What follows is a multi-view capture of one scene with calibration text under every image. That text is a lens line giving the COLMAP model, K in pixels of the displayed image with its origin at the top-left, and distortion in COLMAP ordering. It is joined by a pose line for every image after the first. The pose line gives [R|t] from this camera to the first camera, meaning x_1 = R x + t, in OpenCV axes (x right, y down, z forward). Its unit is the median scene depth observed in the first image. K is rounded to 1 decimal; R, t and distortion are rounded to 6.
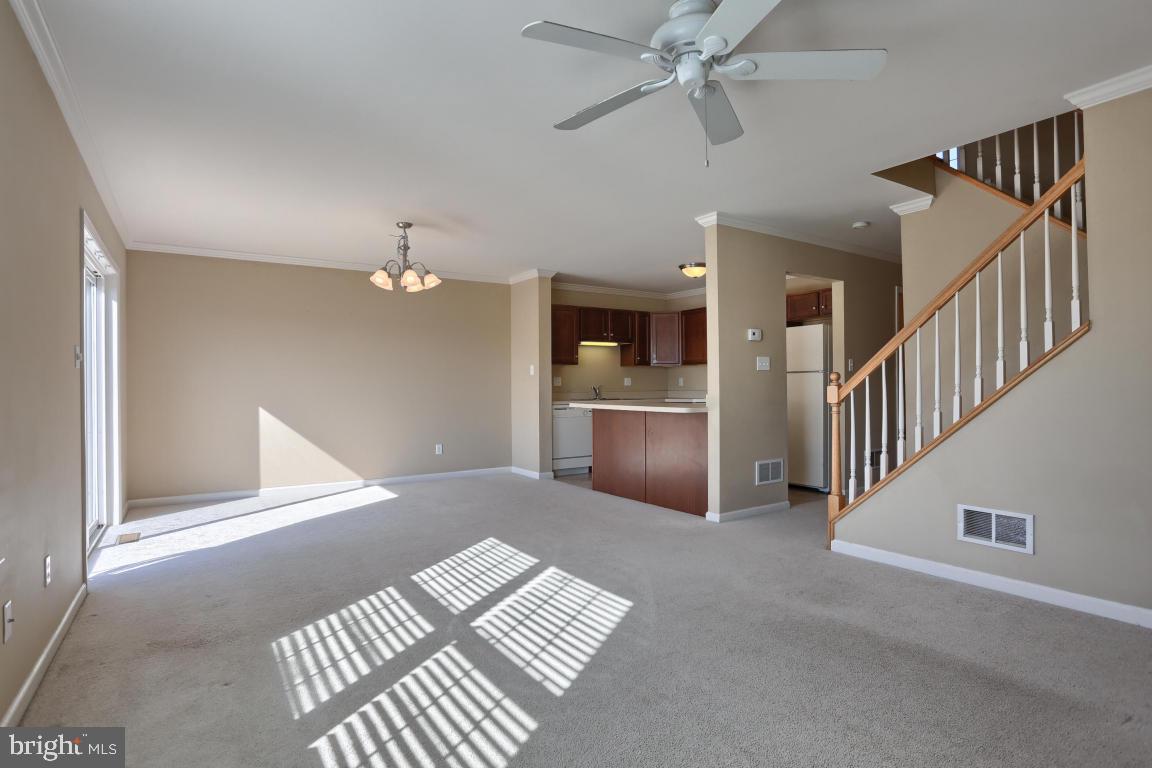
lens RADIAL K [[596.4, 0, 576.0], [0, 596.4, 384.0], [0, 0, 1]] dist [-0.038550, 0.001015]
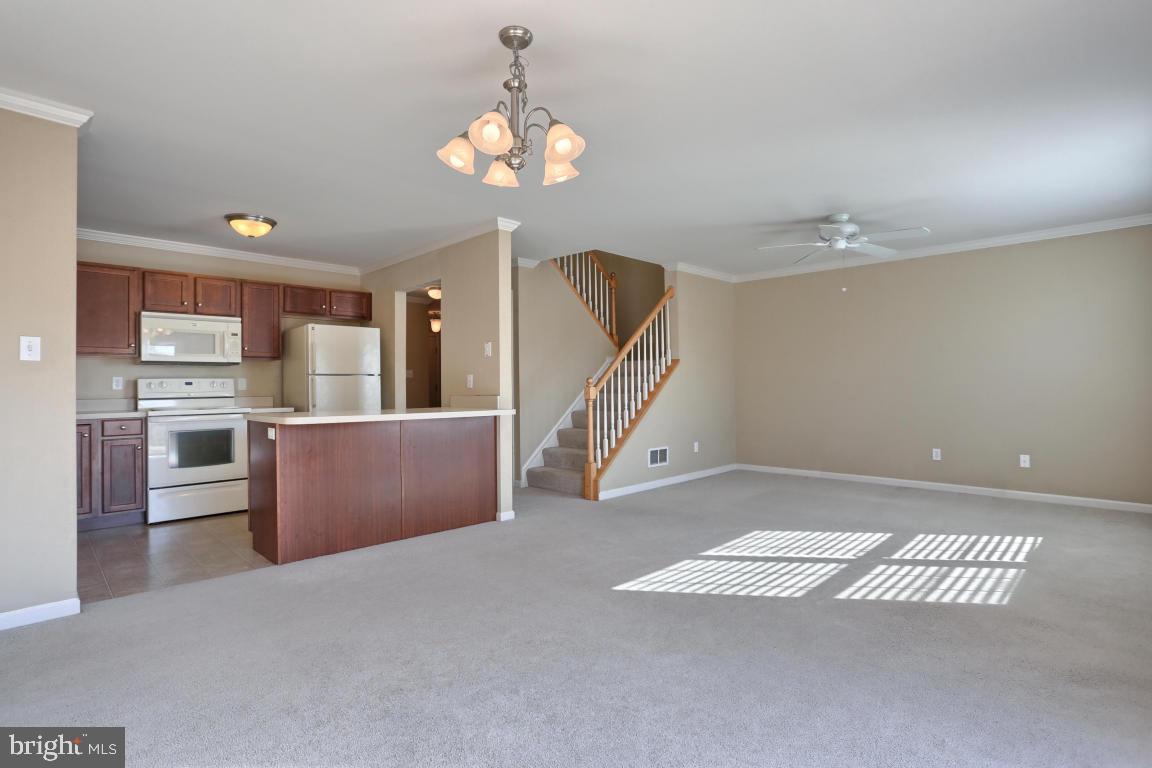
lens RADIAL K [[565.4, 0, 579.3], [0, 565.4, 381.6], [0, 0, 1]] dist [-0.066235, 0.035773]
pose [[-0.200182, 0.017249, 0.979607, -0.762930], [0.008183, 0.999840, -0.015933, 0.011099], [-0.979724, 0.004827, -0.200291, 1.098179]]
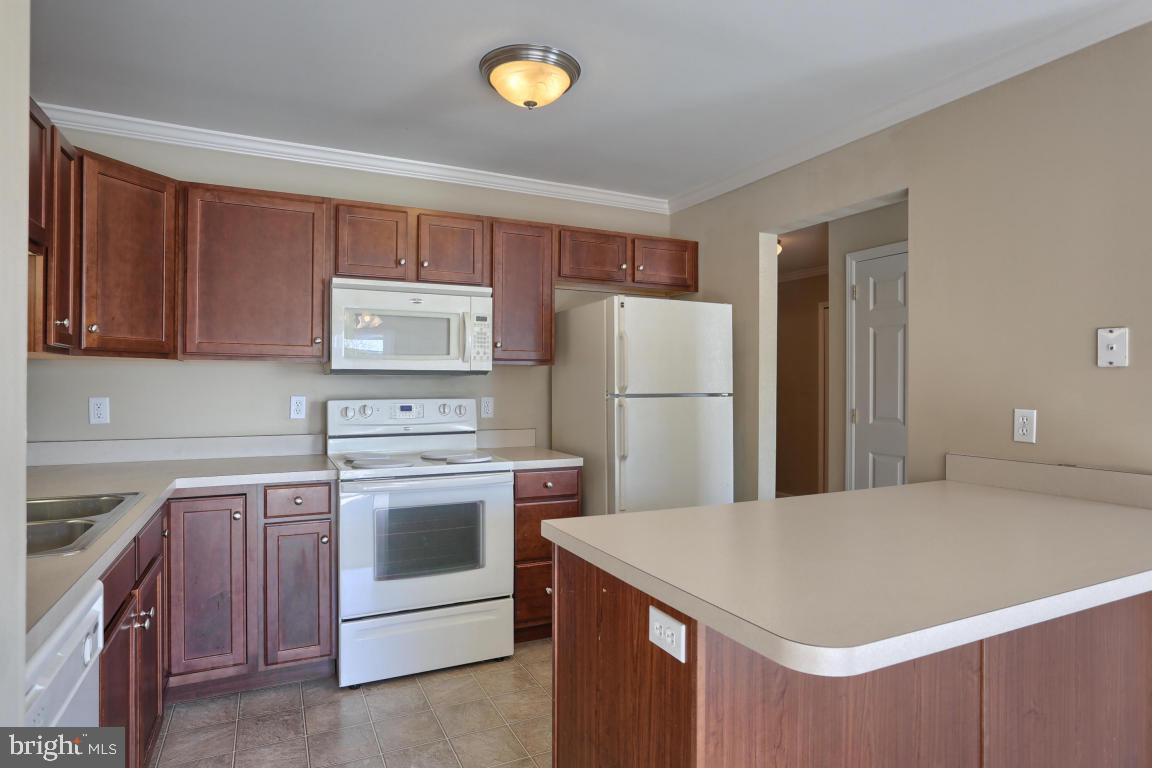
lens RADIAL K [[641.4, 0, 576.0], [0, 641.4, 384.0], [0, 0, 1]] dist [-0.046034, 0.000549]
pose [[0.136577, 0.007036, 0.990605, -0.207293], [-0.008549, 0.999946, -0.005923, -0.033274], [-0.990593, -0.007659, 0.136629, 1.356667]]
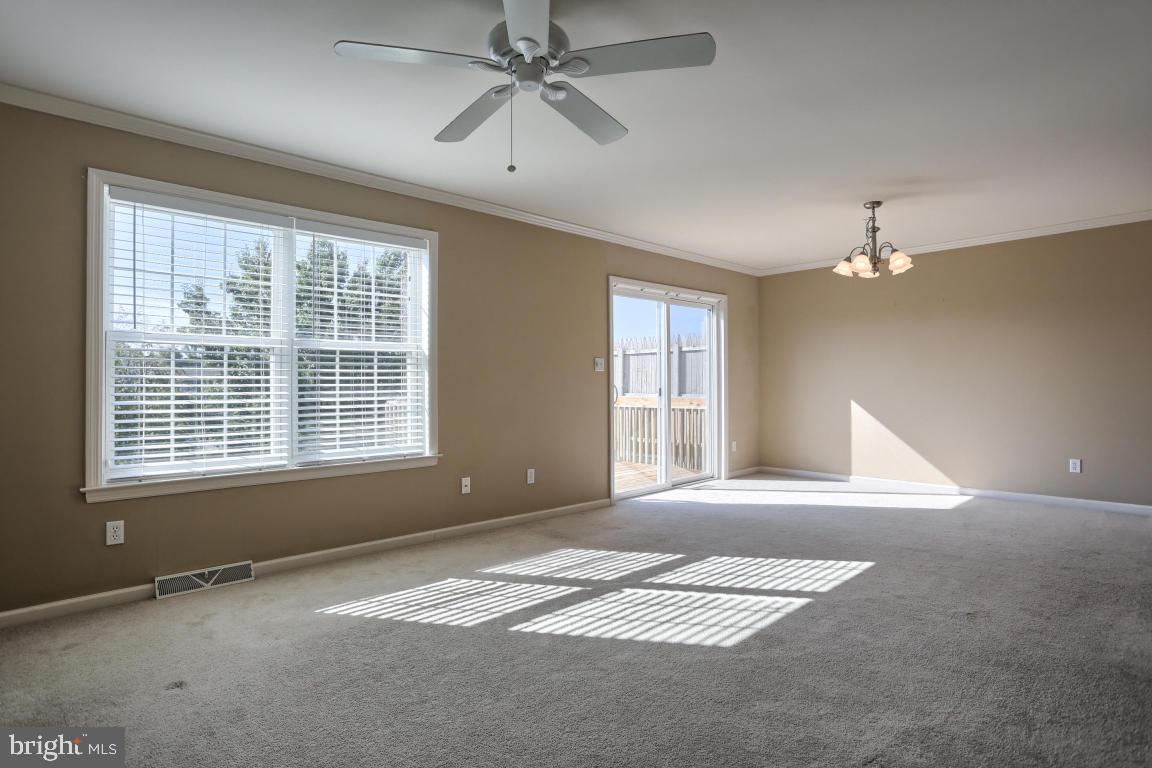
lens RADIAL K [[596.4, 0, 576.0], [0, 596.4, 384.0], [0, 0, 1]] dist [-0.038550, 0.001015]
pose [[0.165656, 0.008039, -0.986151, 0.560511], [0.007055, 0.999932, 0.009336, -0.004159], [0.986158, -0.008504, 0.165588, 0.420766]]
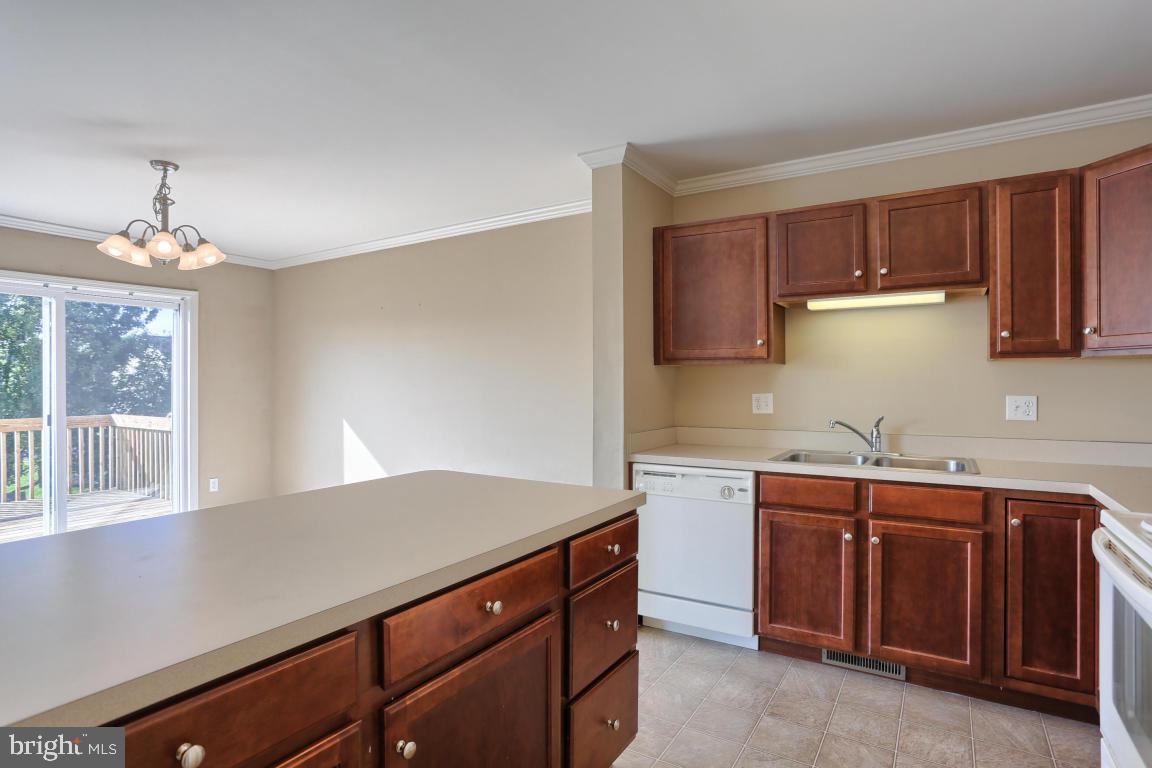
lens RADIAL K [[596.4, 0, 576.0], [0, 596.4, 384.0], [0, 0, 1]] dist [-0.038550, 0.001015]
pose [[0.418733, 0.008830, -0.908066, 0.503012], [0.003264, 0.999932, 0.011228, -0.038988], [0.908103, -0.007665, 0.418676, 1.207788]]
